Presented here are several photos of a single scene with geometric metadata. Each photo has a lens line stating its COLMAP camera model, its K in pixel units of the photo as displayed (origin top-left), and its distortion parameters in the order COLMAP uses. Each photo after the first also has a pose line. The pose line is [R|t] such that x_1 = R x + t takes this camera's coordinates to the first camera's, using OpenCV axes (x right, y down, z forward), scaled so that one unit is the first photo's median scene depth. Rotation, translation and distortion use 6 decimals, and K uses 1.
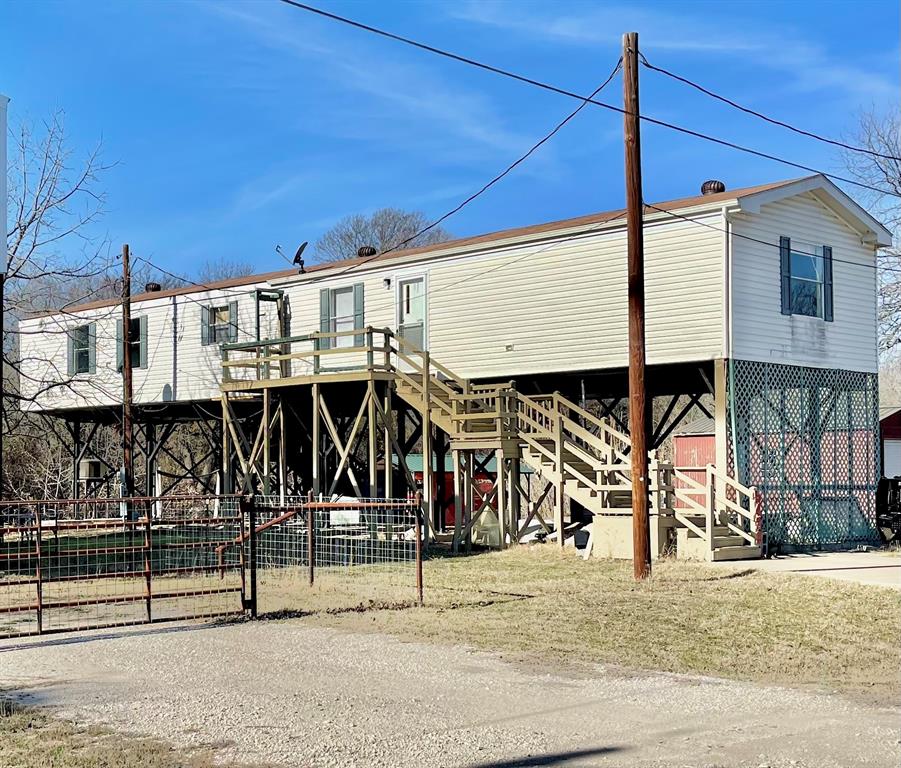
lens RADIAL K [[1356.4, 0, 450.5], [0, 1356.4, 384.0], [0, 0, 1]] dist [-0.067591, -0.033890]
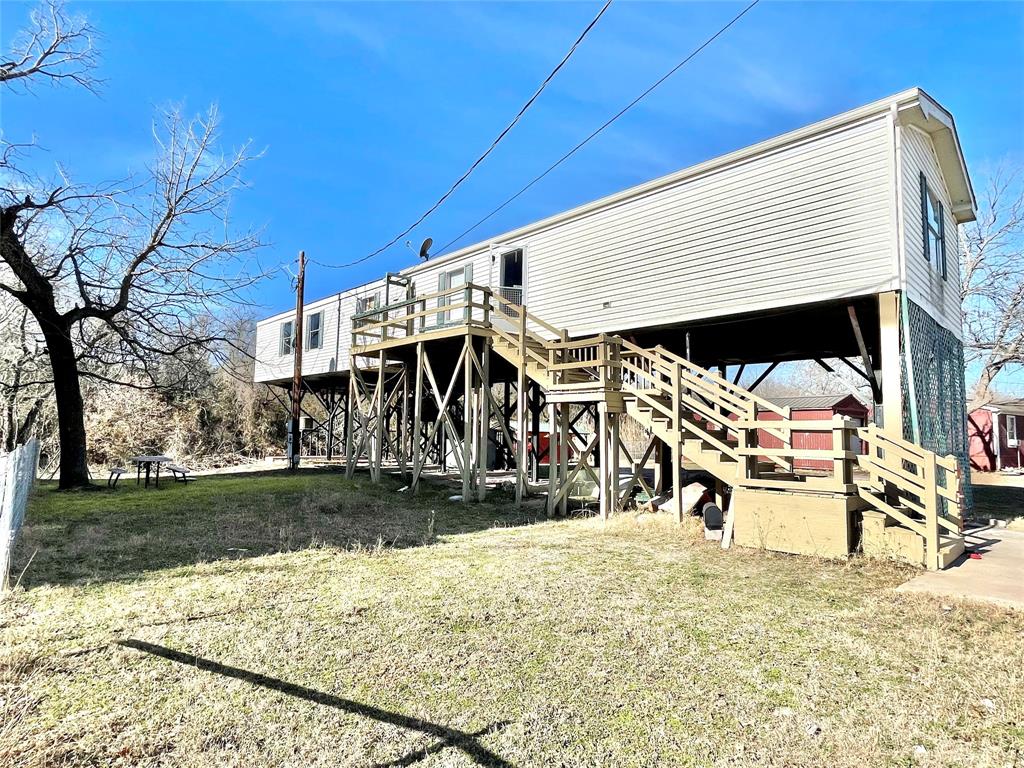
lens RADIAL K [[548.5, 0, 535.2], [0, 548.5, 383.9], [0, 0, 1]] dist [-0.040840, -0.000240]
pose [[0.999555, 0.025082, -0.016133, -0.001422], [-0.025504, 0.999324, -0.026490, 0.043074], [0.015457, 0.026889, 0.999519, 0.593012]]
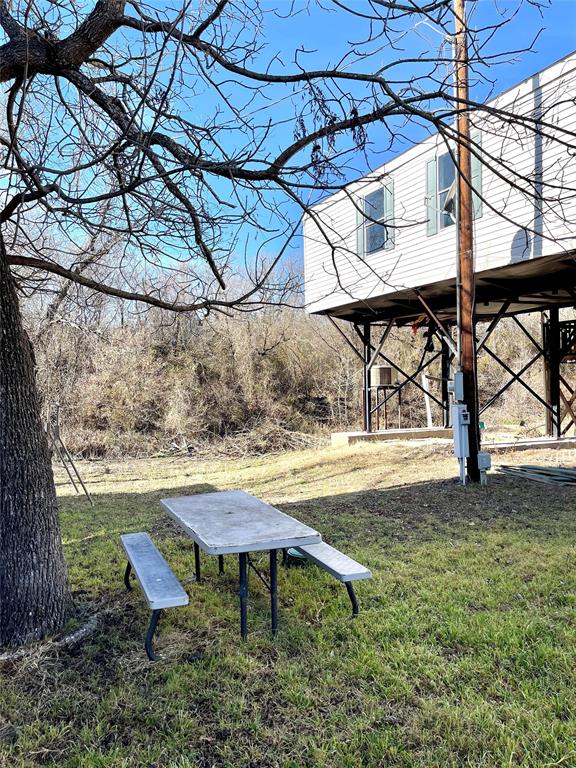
lens RADIAL K [[581.4, 0, 288.0], [0, 581.4, 384.0], [0, 0, 1]] dist [0.023802, -0.005986]
pose [[0.926802, -0.009100, -0.375440, -0.267411], [0.038474, 0.996747, 0.070816, 0.057395], [0.373574, -0.080077, 0.924137, 0.915935]]
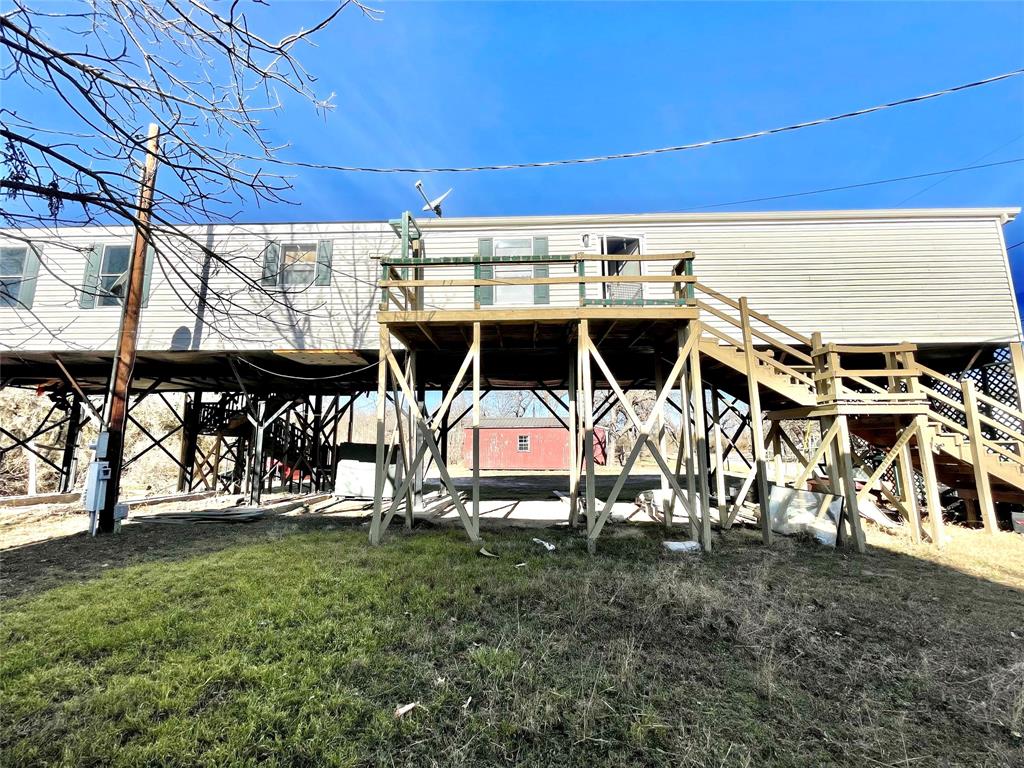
lens RADIAL K [[400.9, 0, 512.0], [0, 400.9, 384.0], [0, 0, 1]] dist [-0.014136, 0.000278]
pose [[0.747633, 0.109806, 0.654972, -0.274200], [-0.048362, 0.992620, -0.111208, 0.061678], [-0.662349, 0.051467, 0.747426, 0.900198]]
